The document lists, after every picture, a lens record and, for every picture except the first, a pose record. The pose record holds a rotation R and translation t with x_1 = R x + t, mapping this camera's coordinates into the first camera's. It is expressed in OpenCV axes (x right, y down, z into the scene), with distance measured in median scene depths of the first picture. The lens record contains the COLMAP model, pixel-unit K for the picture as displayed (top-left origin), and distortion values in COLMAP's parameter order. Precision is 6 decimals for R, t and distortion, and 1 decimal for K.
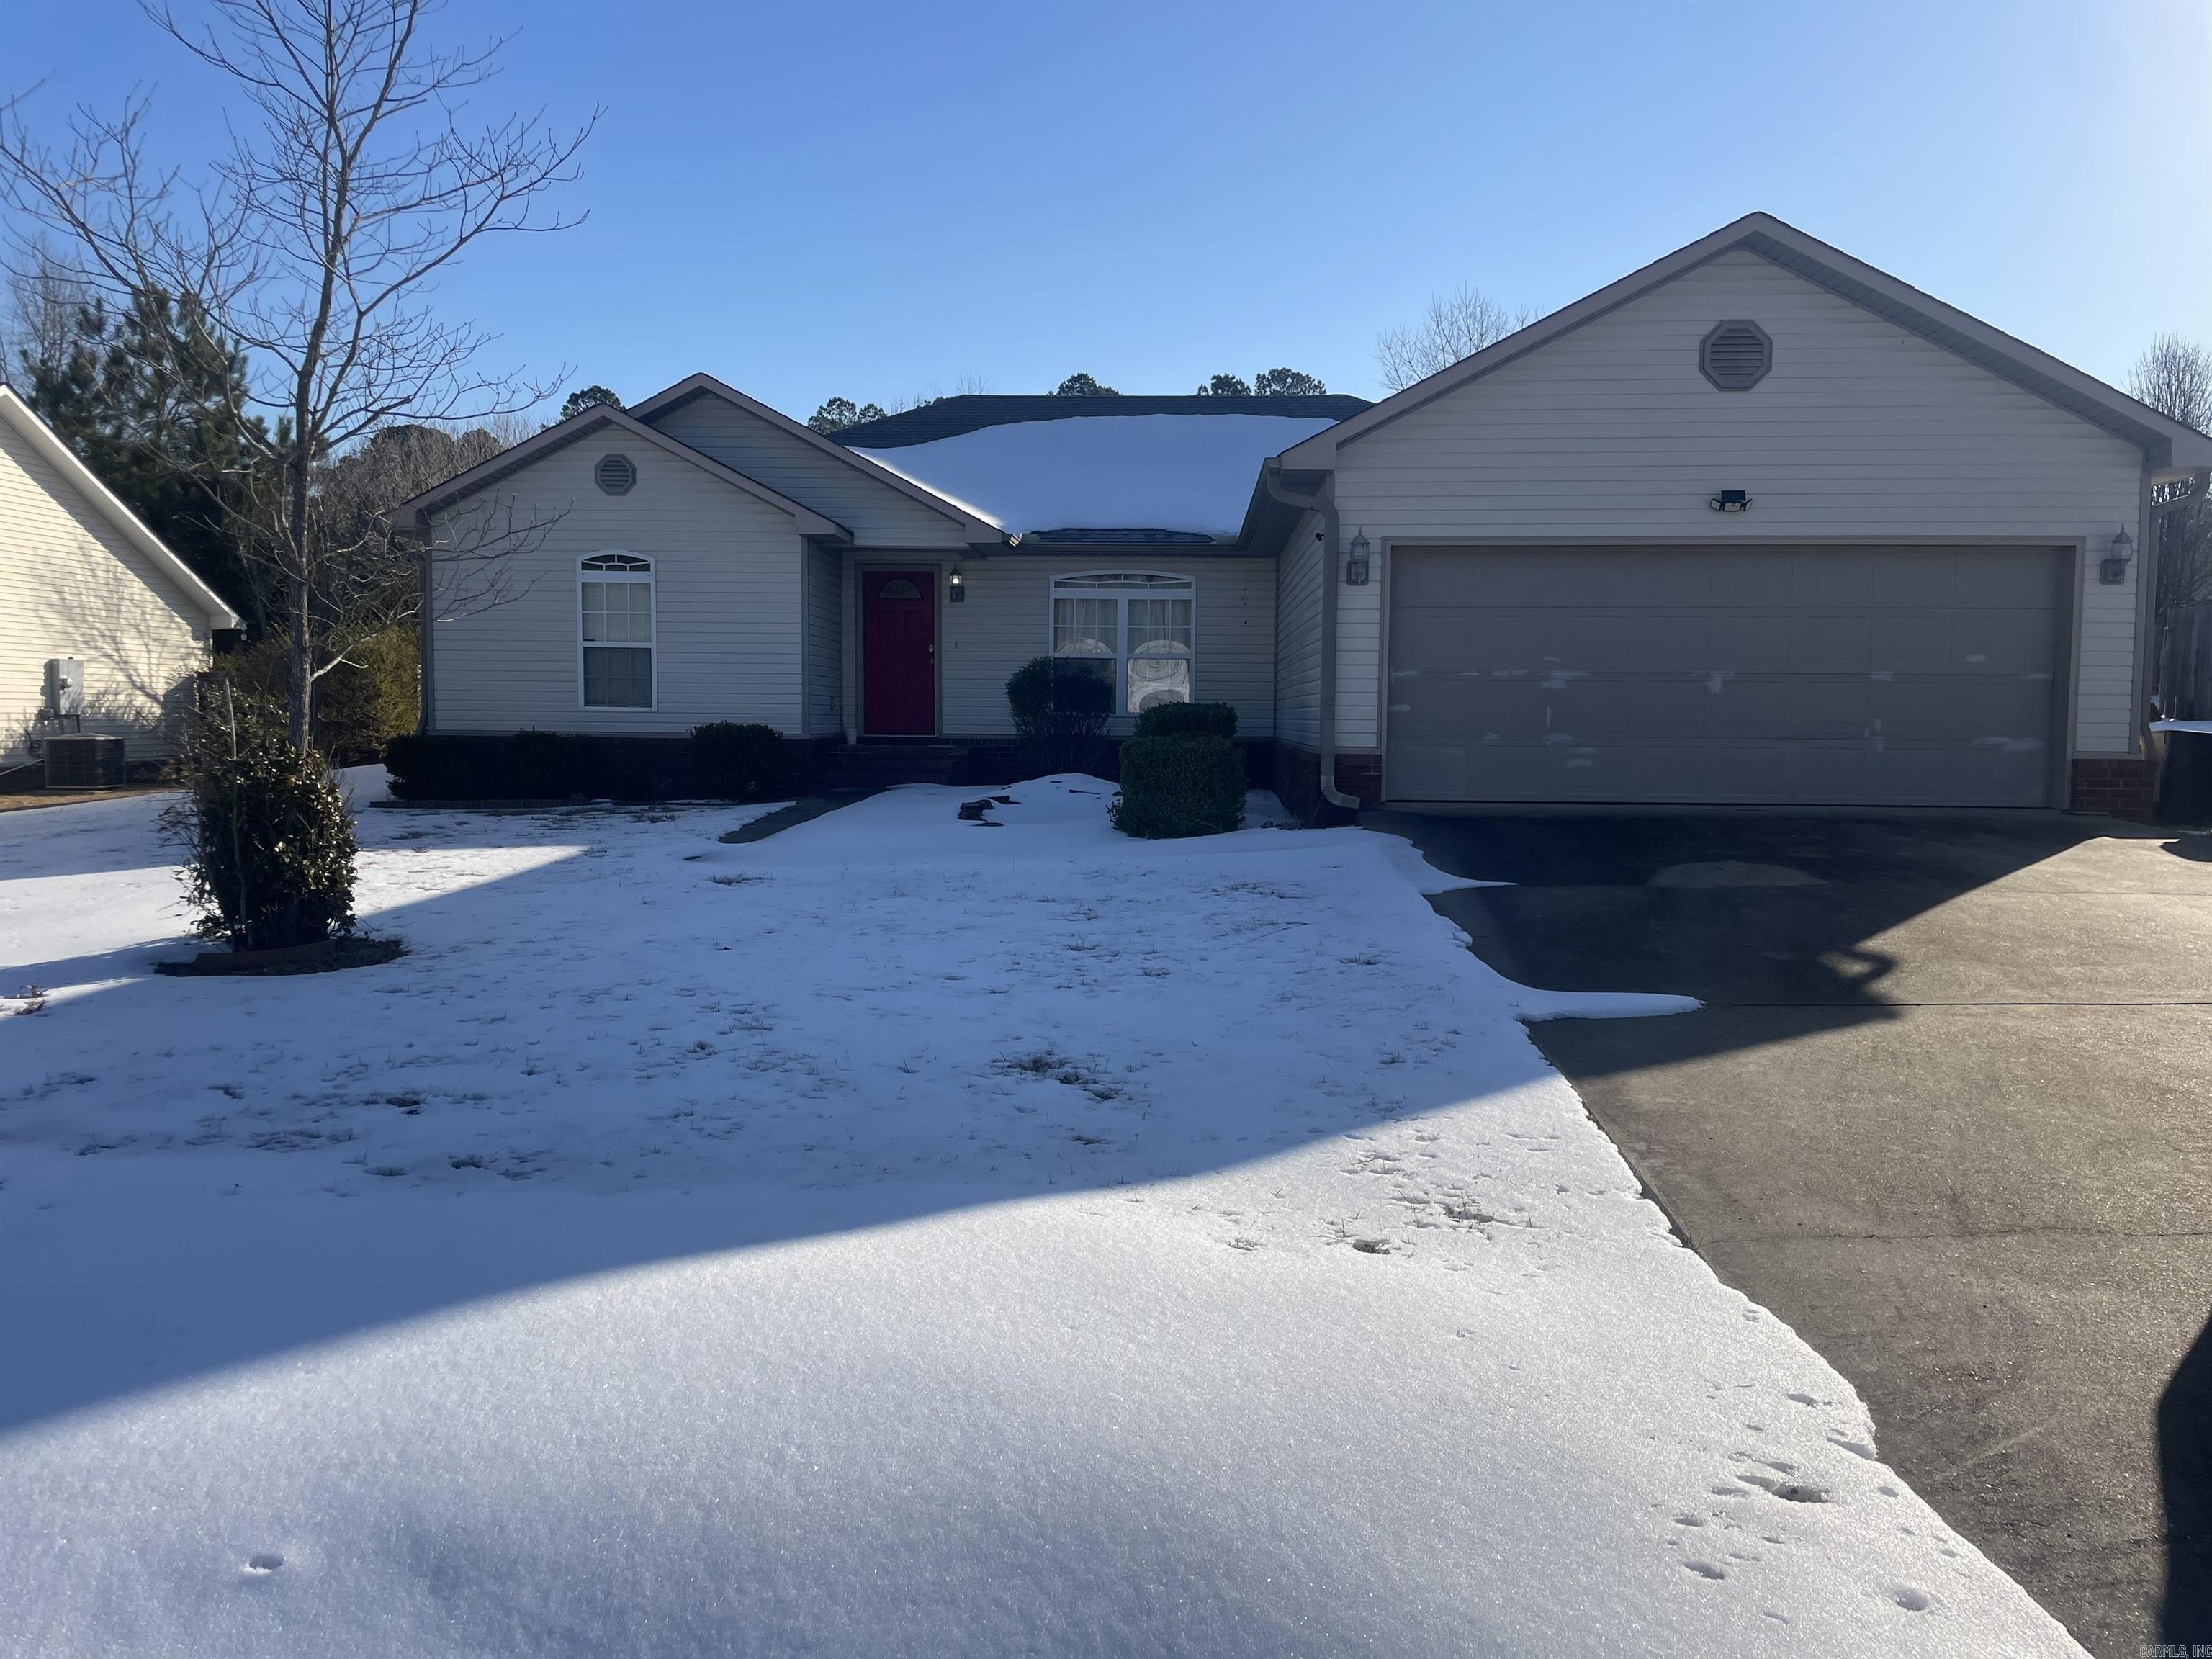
lens RADIAL K [[1877.8, 0, 1106.0], [0, 1877.8, 829.5], [0, 0, 1]] dist [0.146750, -0.234629]
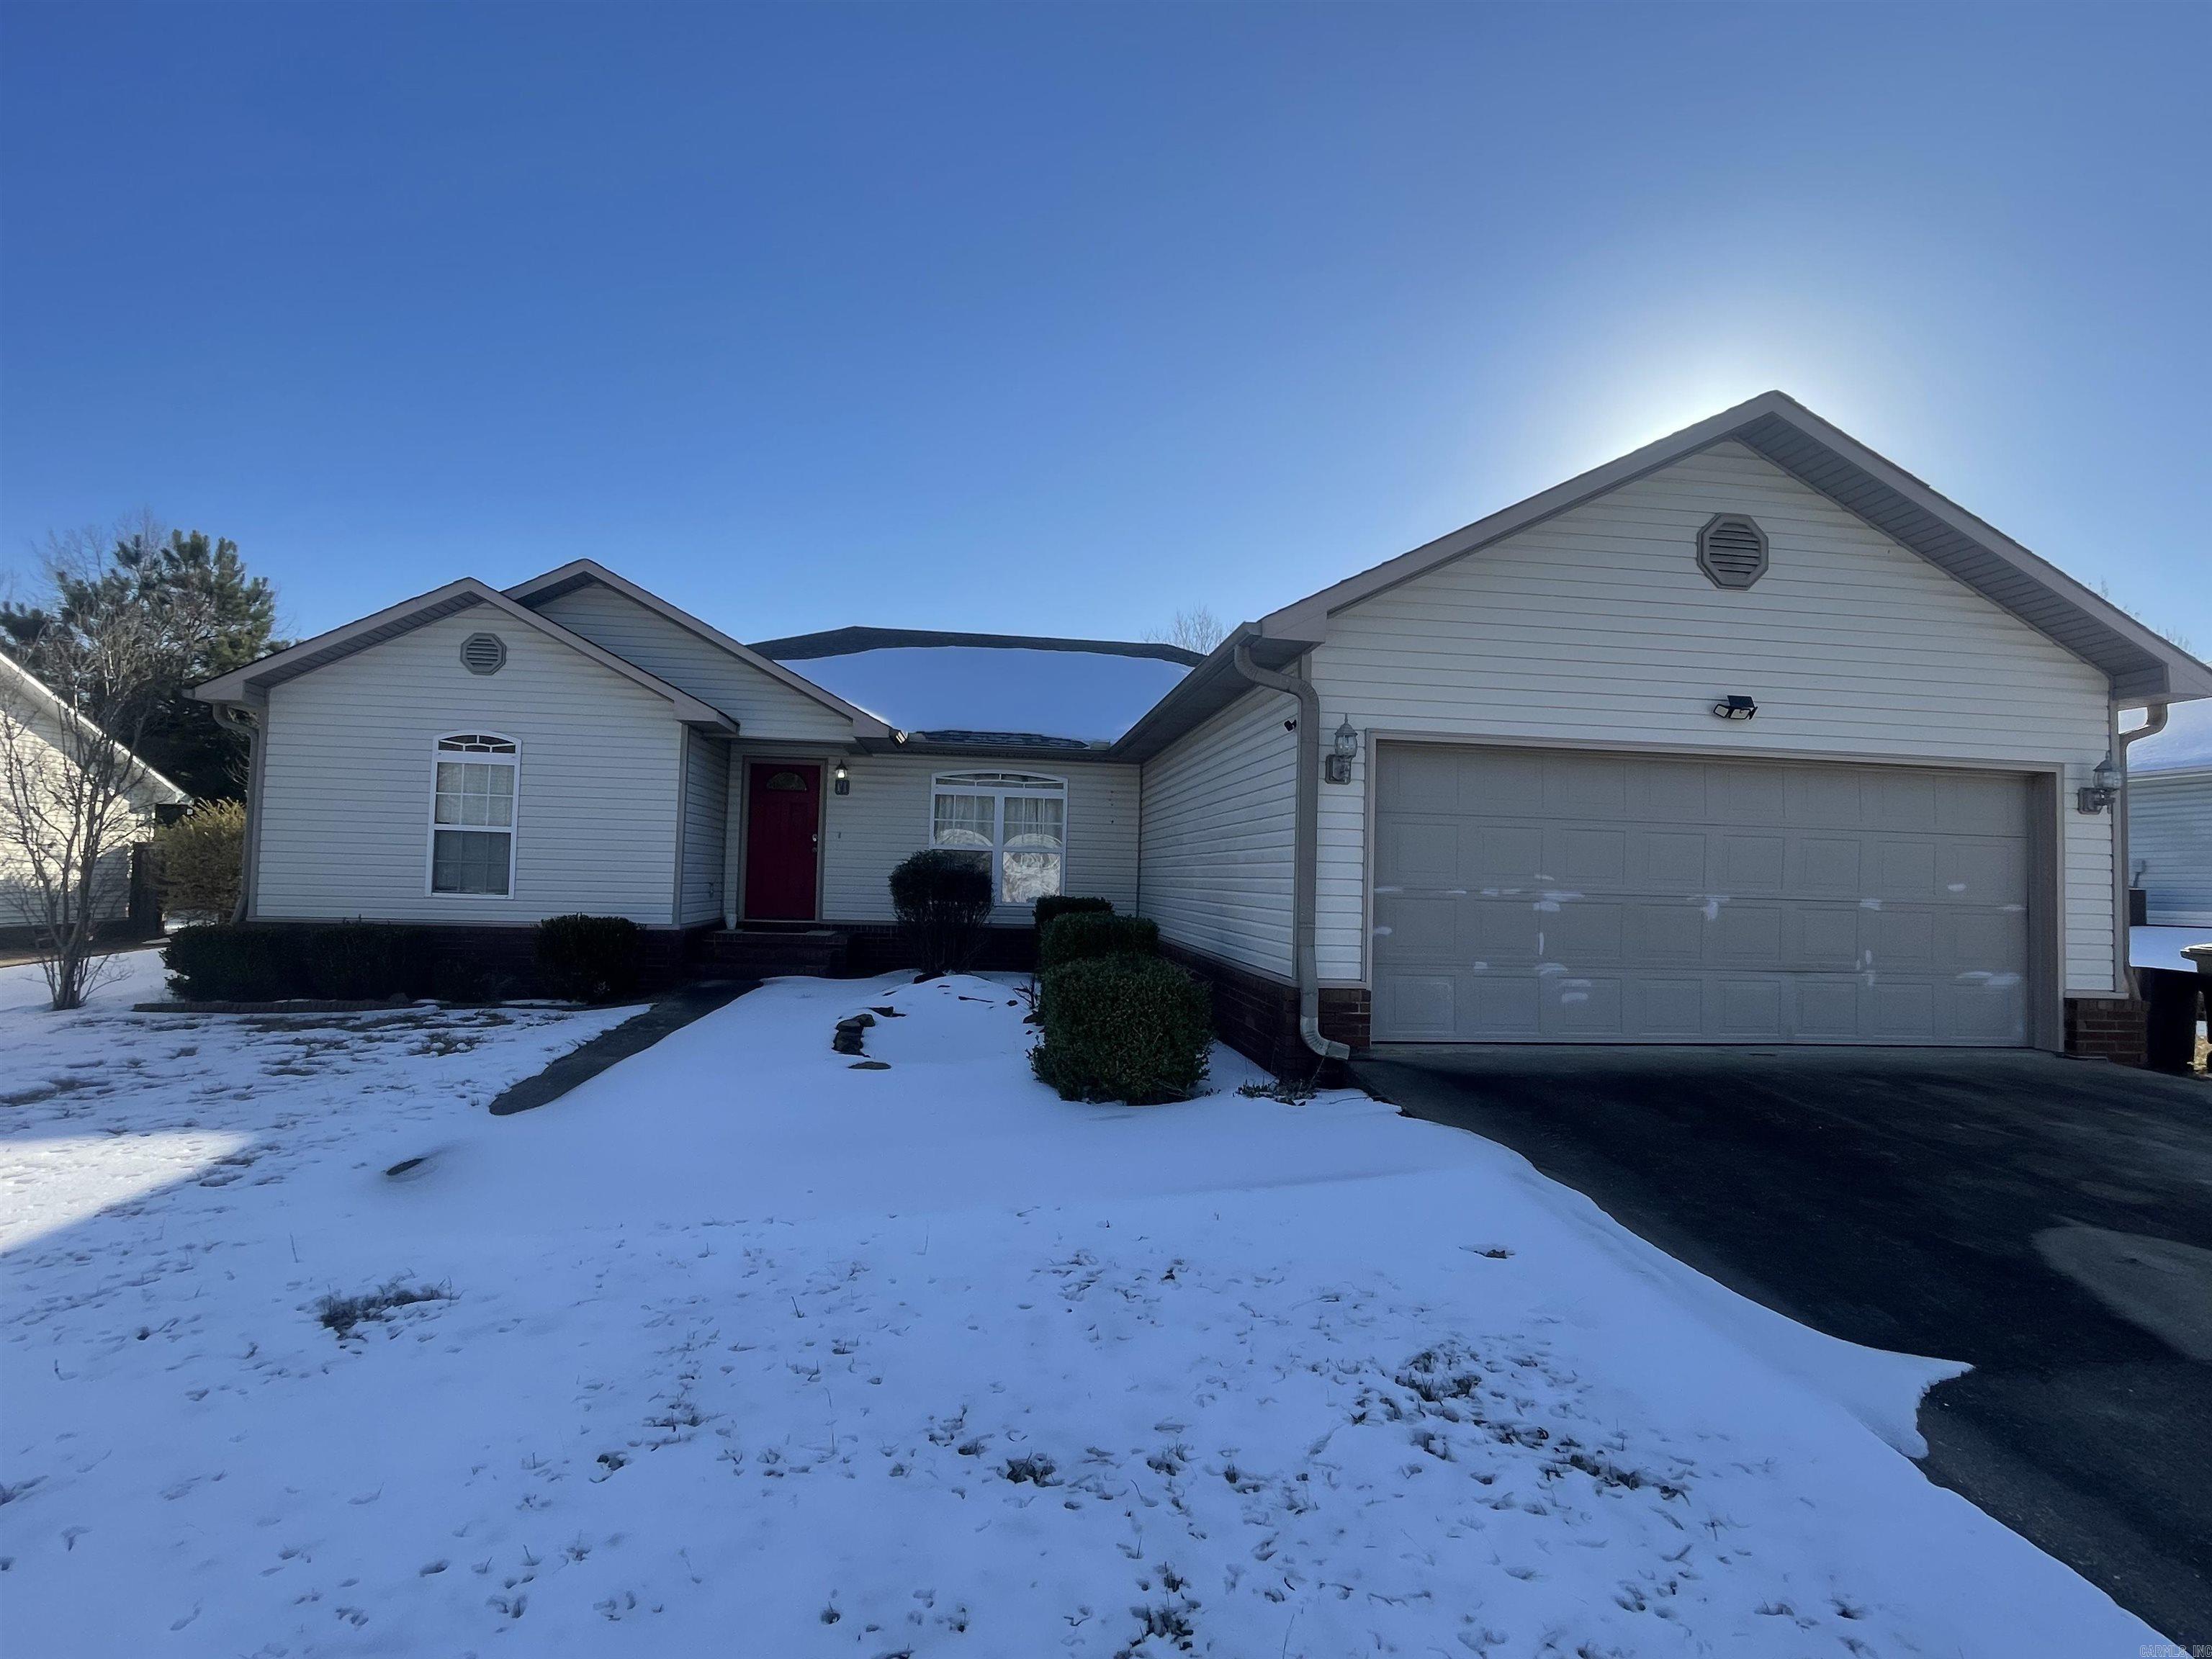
lens RADIAL K [[1014.8, 0, 1106.0], [0, 1014.8, 829.5], [0, 0, 1]] dist [0.002052, 0.000137]
pose [[0.984174, 0.026591, 0.175197, -0.034815], [-0.009141, 0.994979, -0.099668, -0.049229], [-0.176968, 0.096490, 0.979476, 0.447221]]
